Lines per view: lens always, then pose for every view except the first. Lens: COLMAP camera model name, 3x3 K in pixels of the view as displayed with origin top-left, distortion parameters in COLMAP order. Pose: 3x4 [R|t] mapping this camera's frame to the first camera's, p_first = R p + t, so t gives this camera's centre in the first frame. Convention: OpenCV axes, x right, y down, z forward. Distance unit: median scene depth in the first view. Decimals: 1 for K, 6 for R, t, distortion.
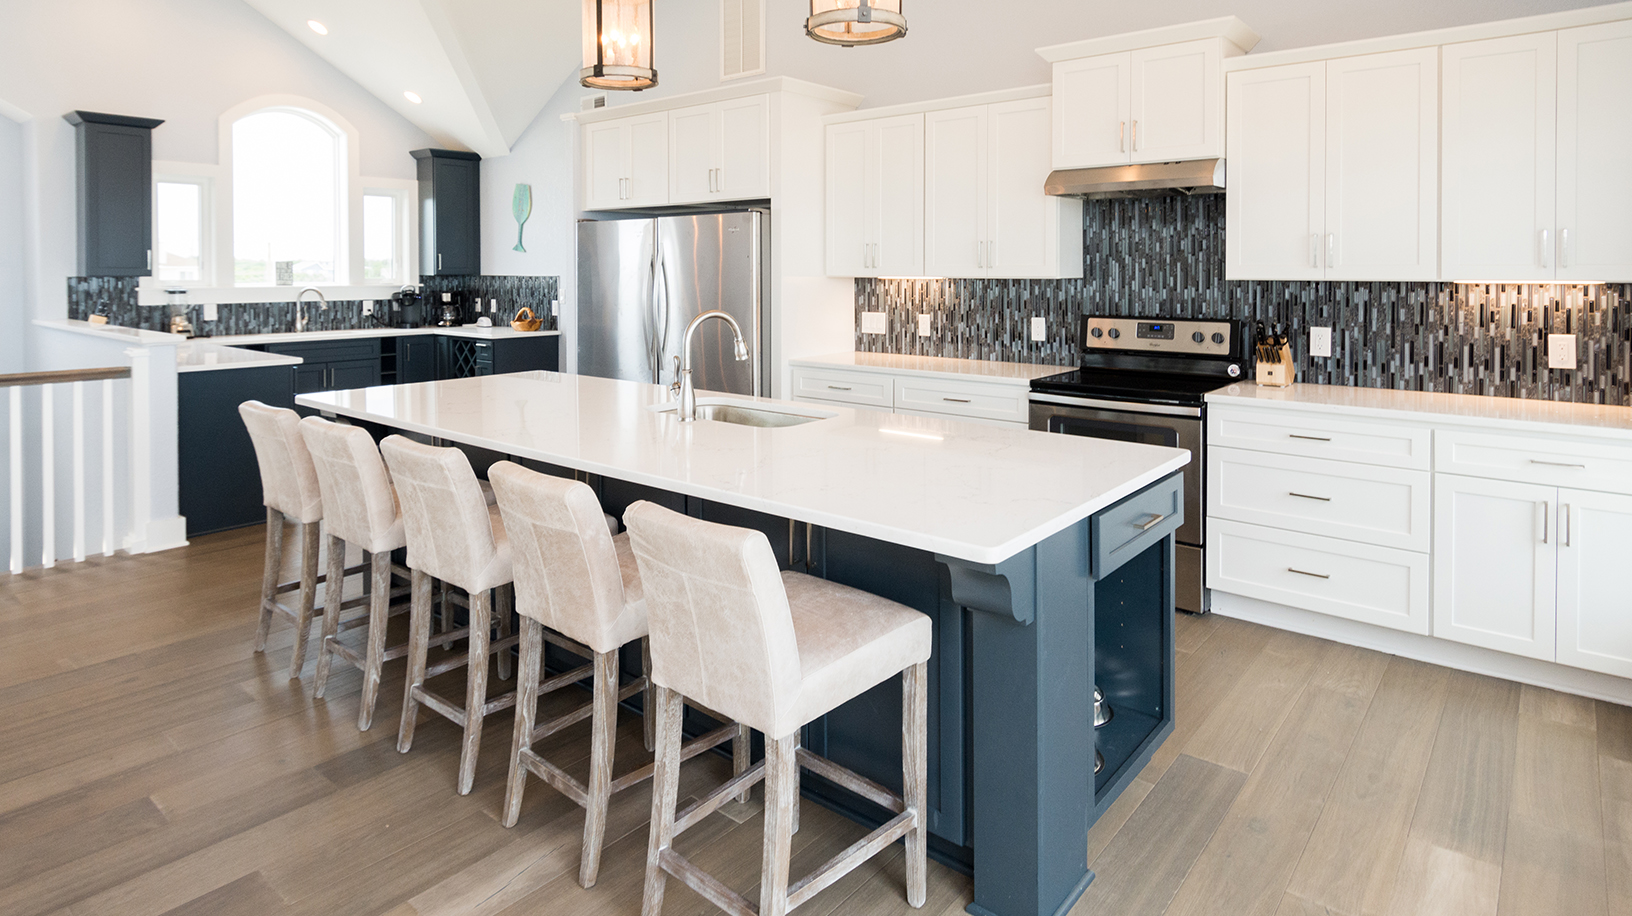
lens RADIAL K [[910.6, 0, 797.3], [0, 910.6, 296.5], [0, 0, 1]] dist [0.006395, -0.000100]
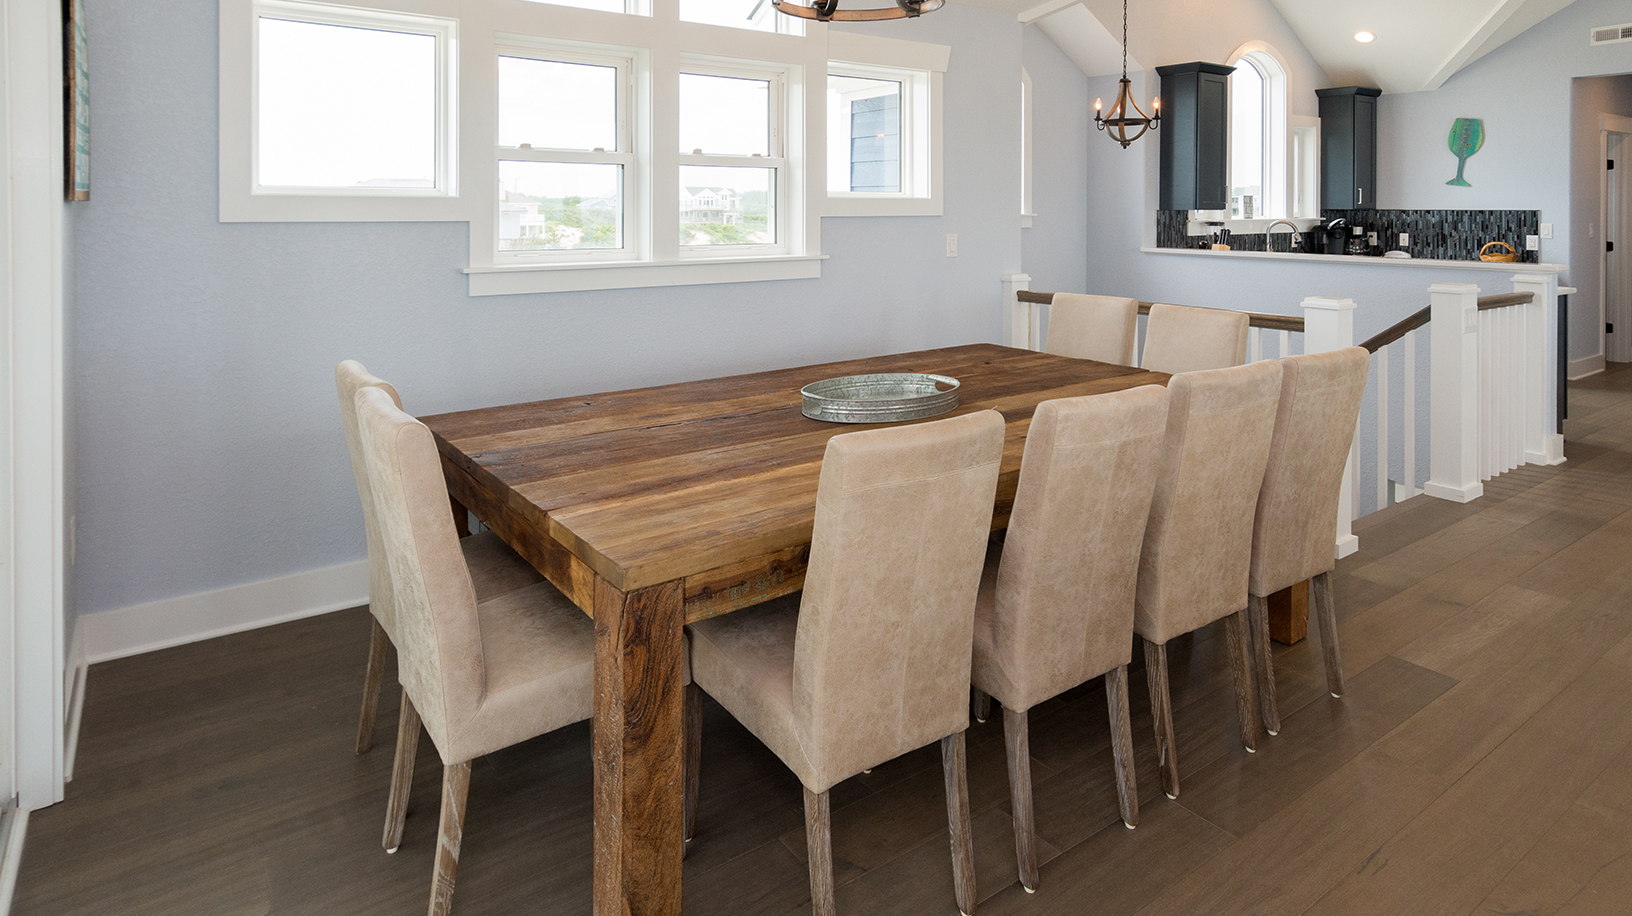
lens RADIAL K [[930.2, 0, 817.3], [0, 930.2, 210.8], [0, 0, 1]] dist [0.002799, 0.000652]
pose [[0.965731, 0.001839, -0.259538, -0.714428], [-0.007547, 0.999751, -0.020998, 0.005152], [0.259435, 0.022237, 0.965505, -0.164784]]
